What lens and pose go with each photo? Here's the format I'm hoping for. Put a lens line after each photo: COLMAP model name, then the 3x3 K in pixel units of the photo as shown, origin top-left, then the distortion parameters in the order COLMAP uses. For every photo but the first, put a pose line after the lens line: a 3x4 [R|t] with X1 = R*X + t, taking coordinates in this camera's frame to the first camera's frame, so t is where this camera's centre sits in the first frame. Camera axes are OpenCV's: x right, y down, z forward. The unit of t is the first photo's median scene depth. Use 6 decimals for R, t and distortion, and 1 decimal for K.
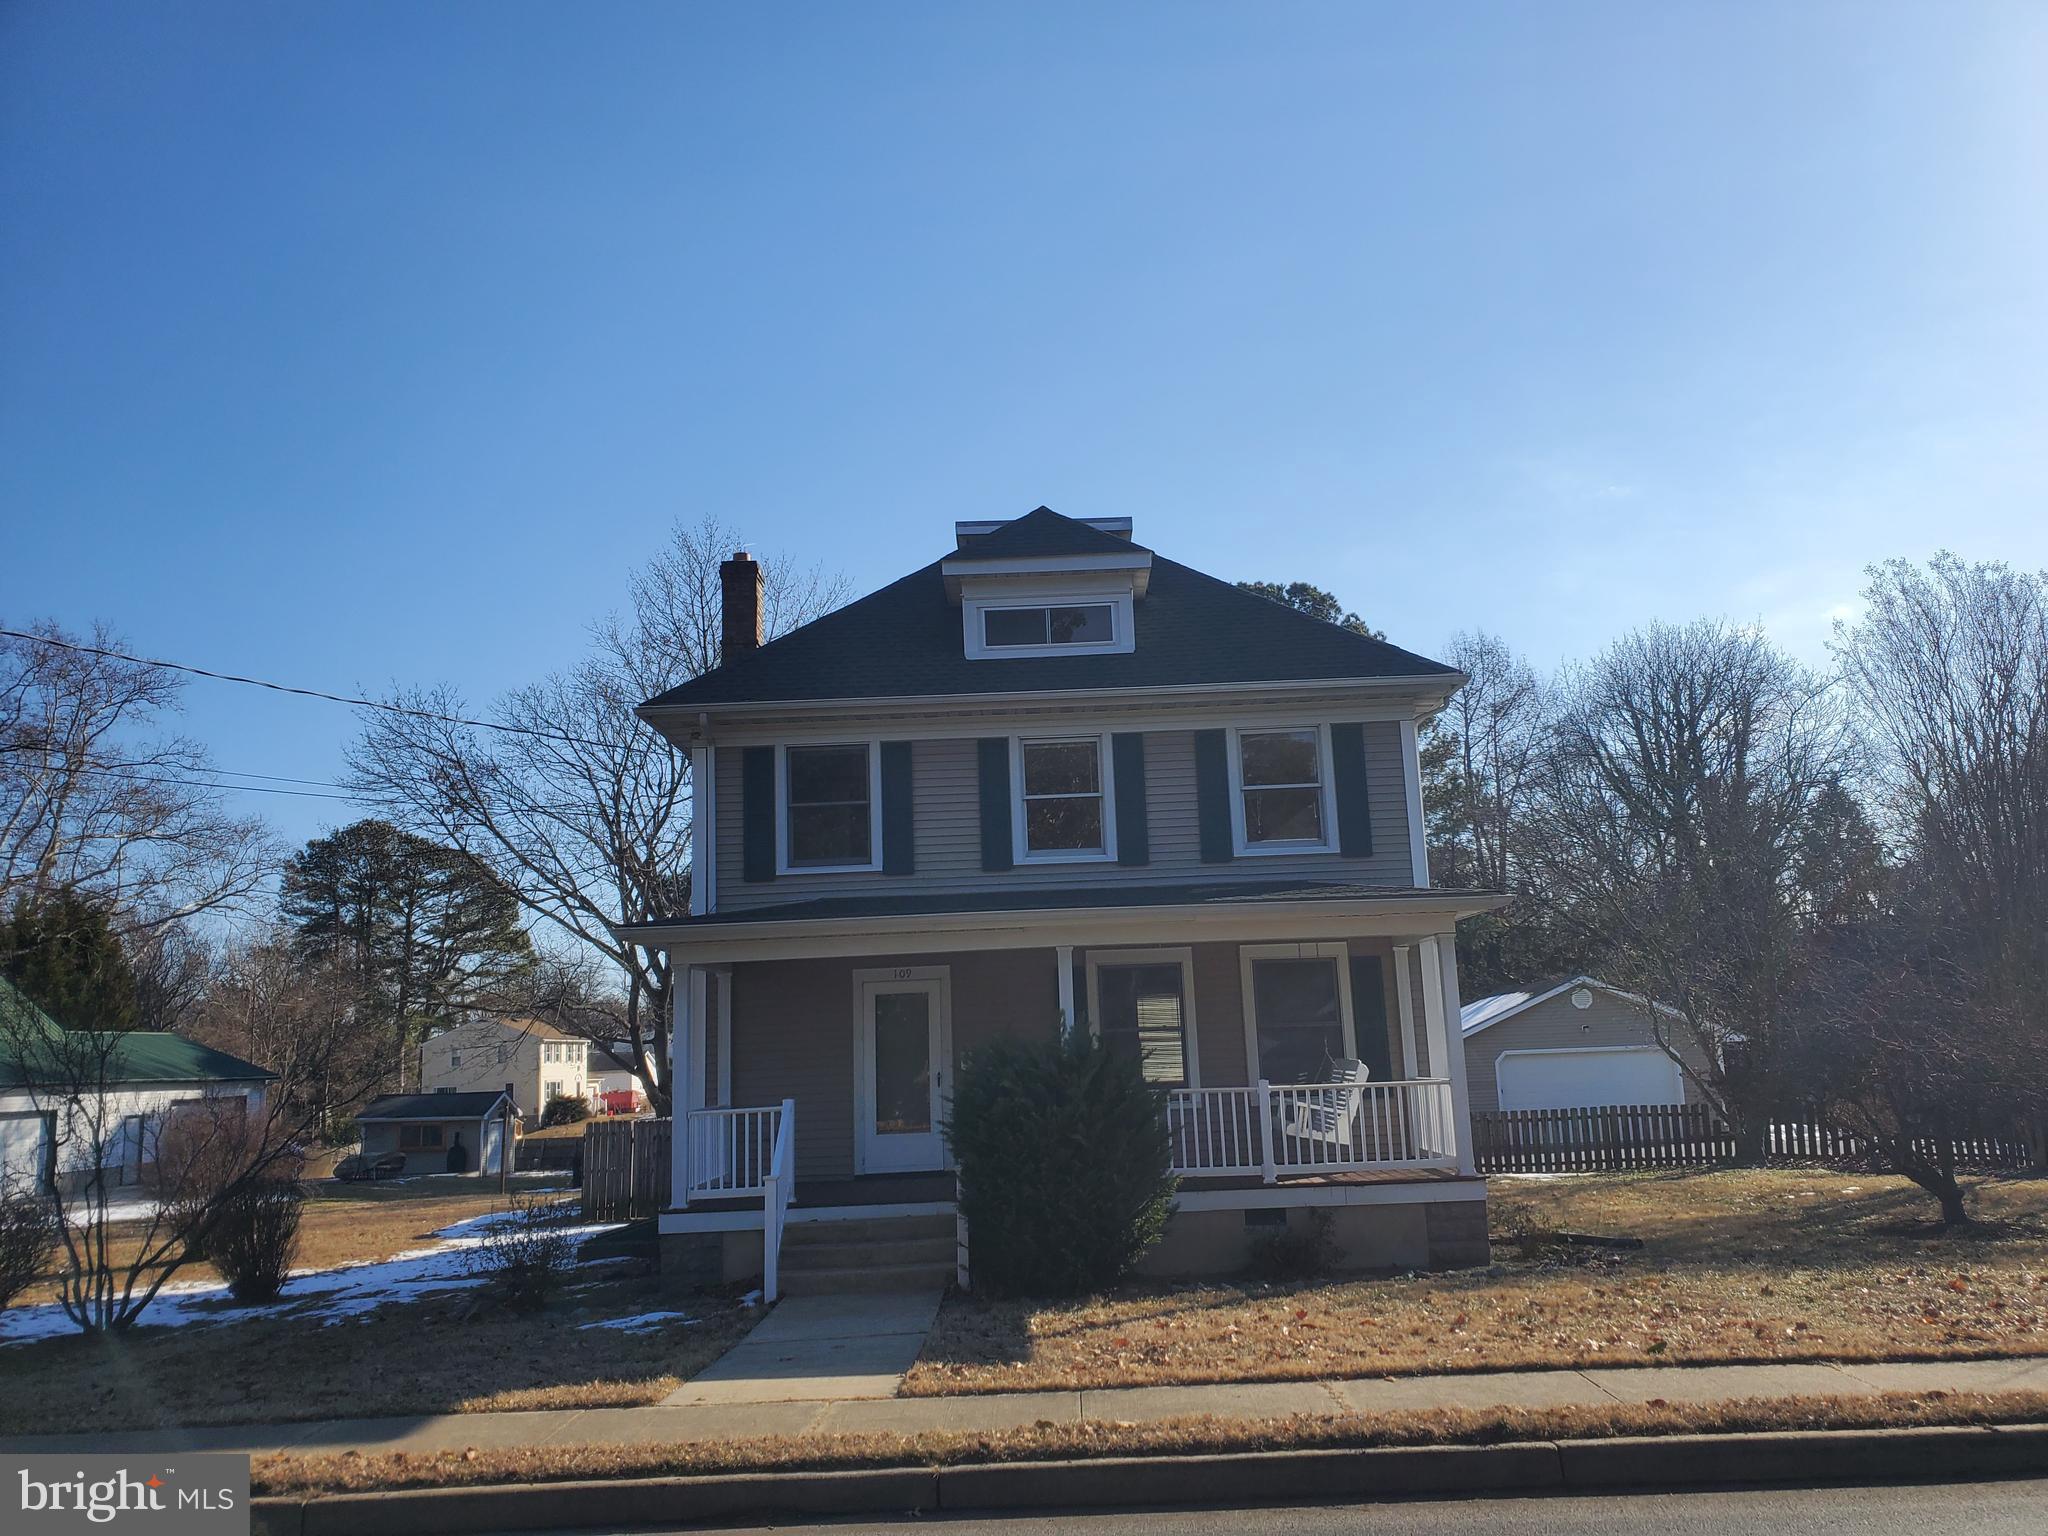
lens RADIAL K [[1584.5, 0, 1017.4], [0, 1584.5, 761.5], [0, 0, 1]] dist [0.049054, -0.048238]
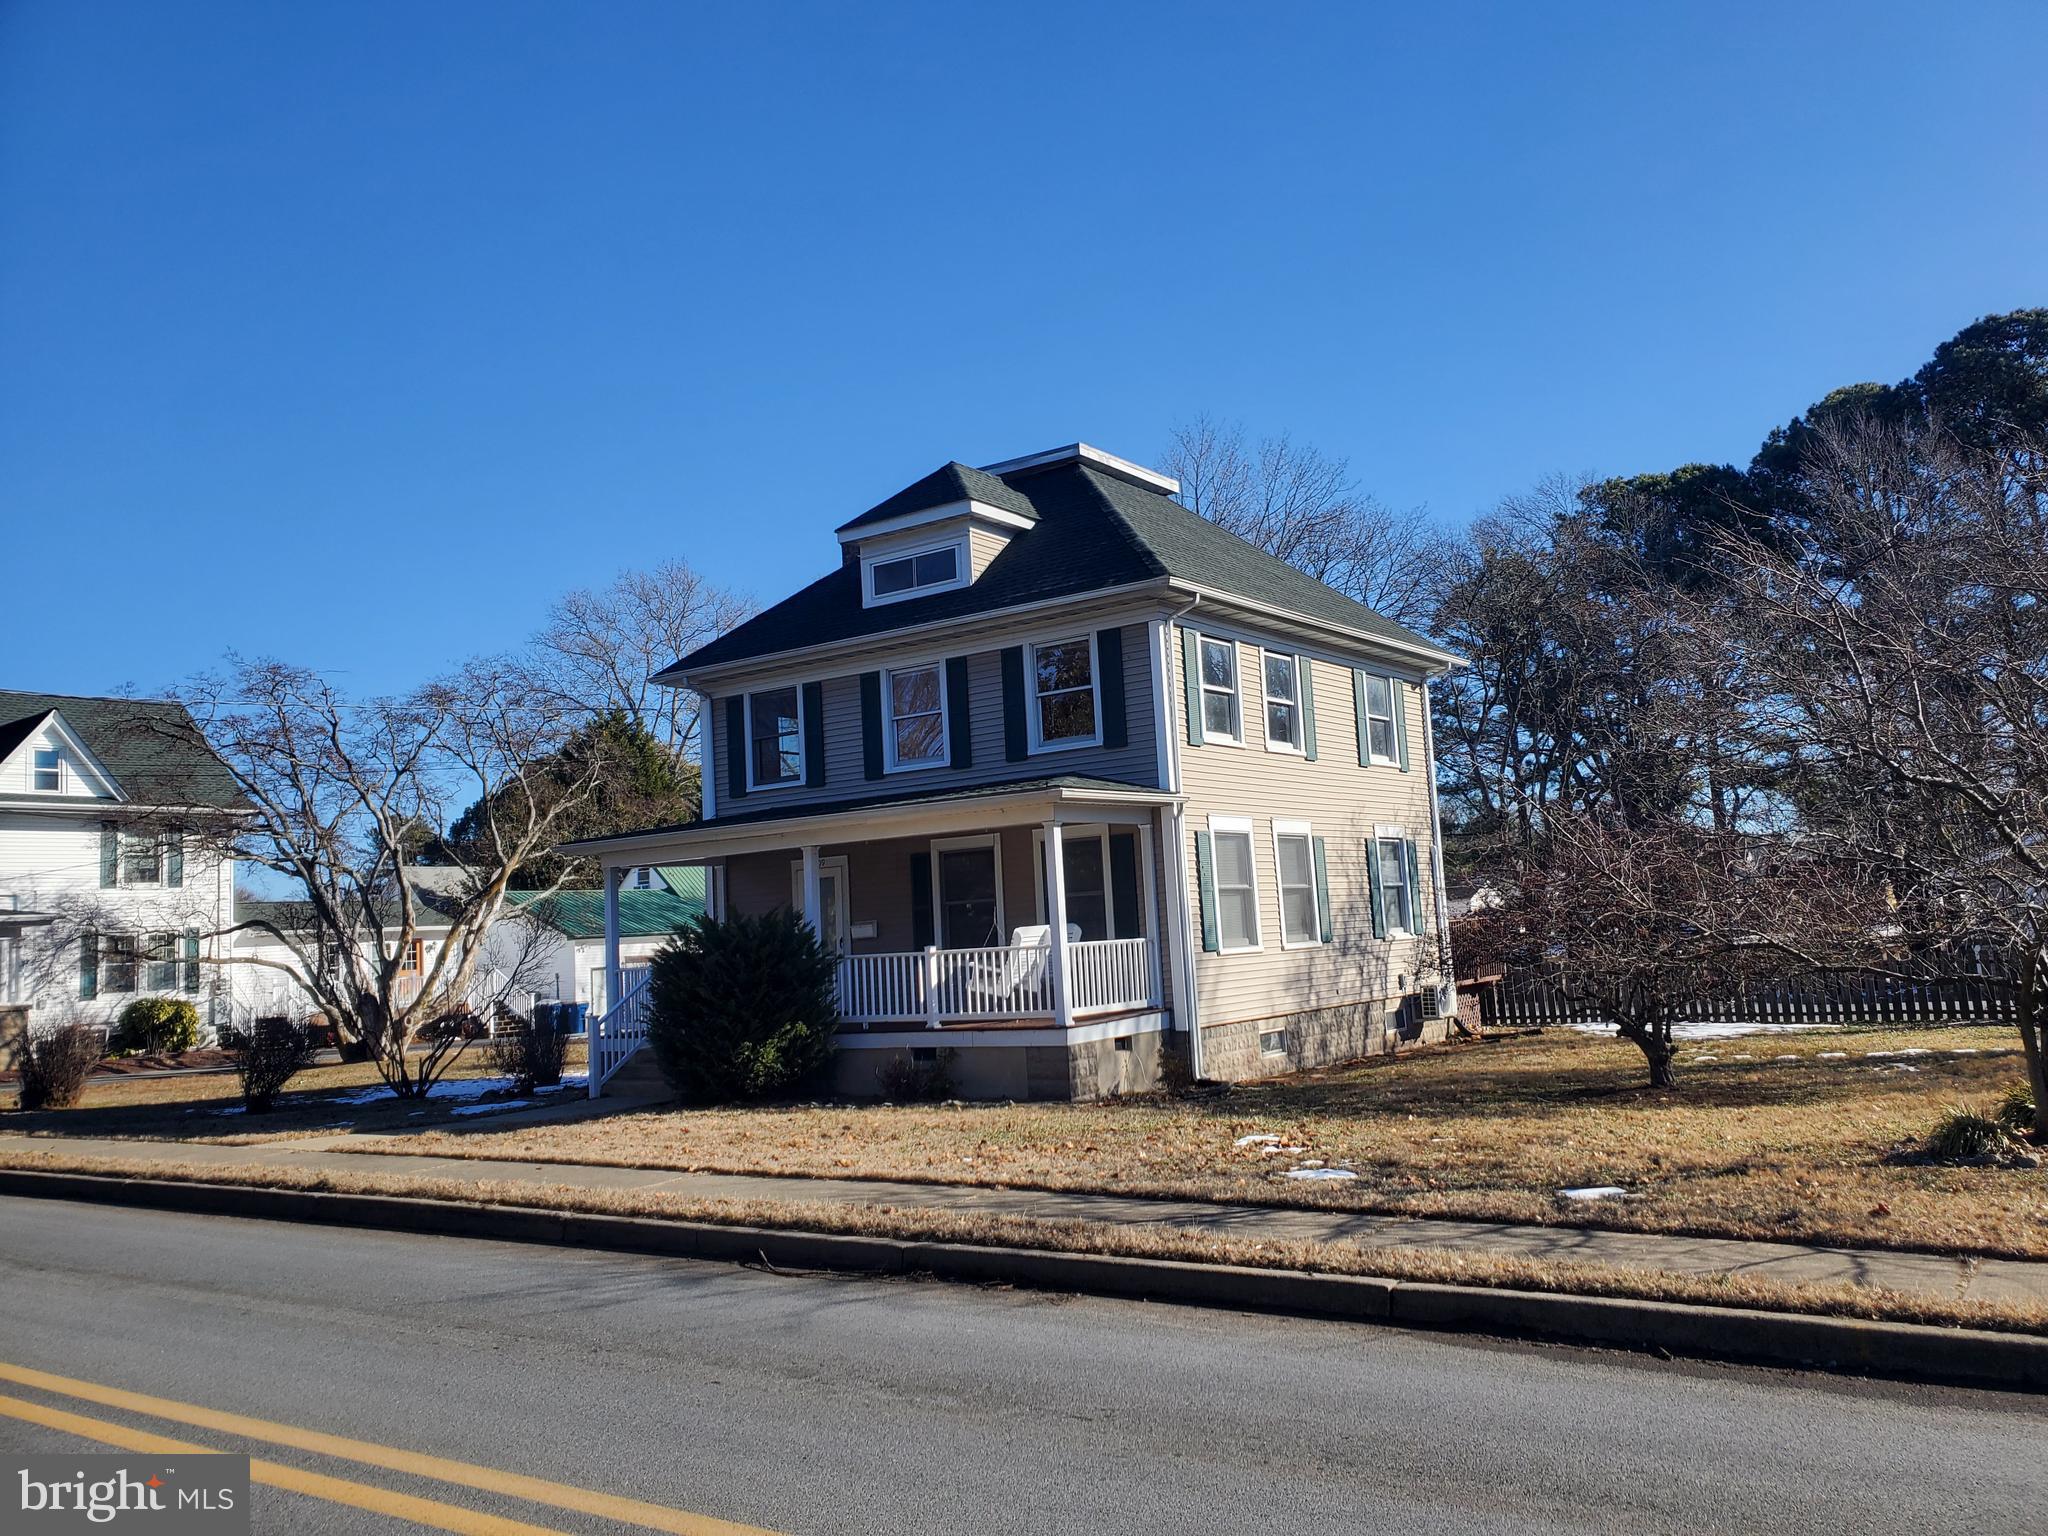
lens RADIAL K [[1584.5, 0, 1040.2], [0, 1584.5, 750.0], [0, 0, 1]] dist [0.049054, -0.048238]
pose [[0.826007, -0.070423, -0.559243, 0.795966], [0.126875, 0.989933, 0.062738, -0.015799], [0.549195, -0.122776, 0.826626, 0.037843]]
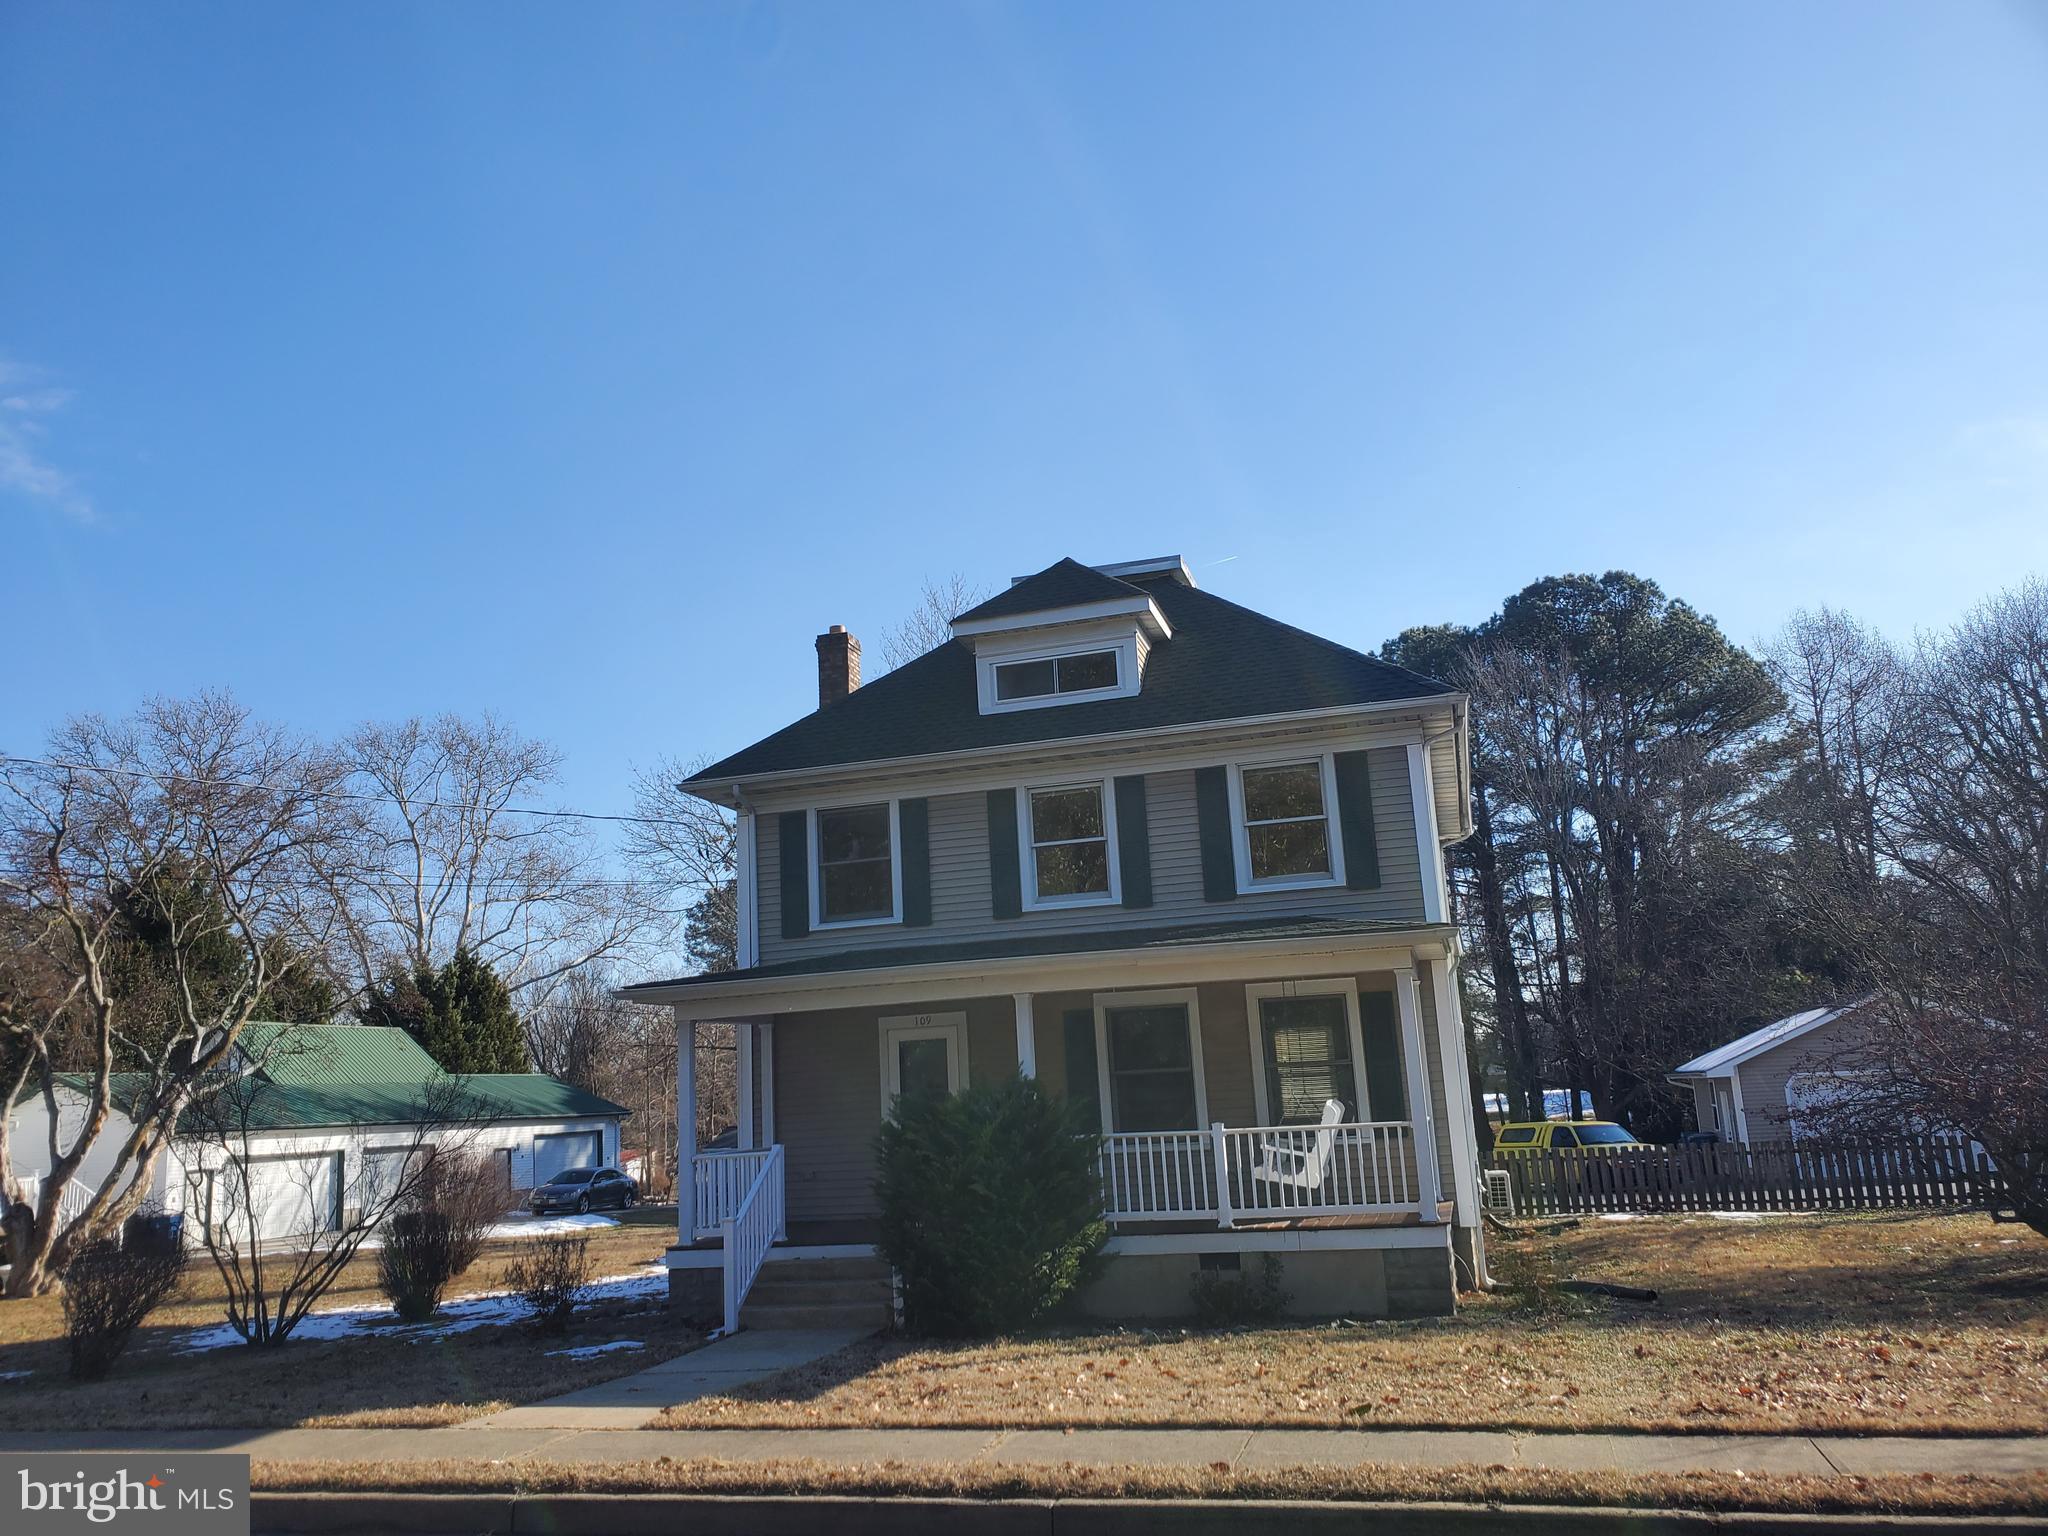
lens RADIAL K [[1584.5, 0, 1010.1], [0, 1584.5, 760.2], [0, 0, 1]] dist [0.049054, -0.048238]
pose [[0.962400, -0.068092, -0.262963, 0.265859], [0.064277, 0.997665, -0.023096, -0.009873], [0.263922, 0.005325, 0.964529, 0.004110]]
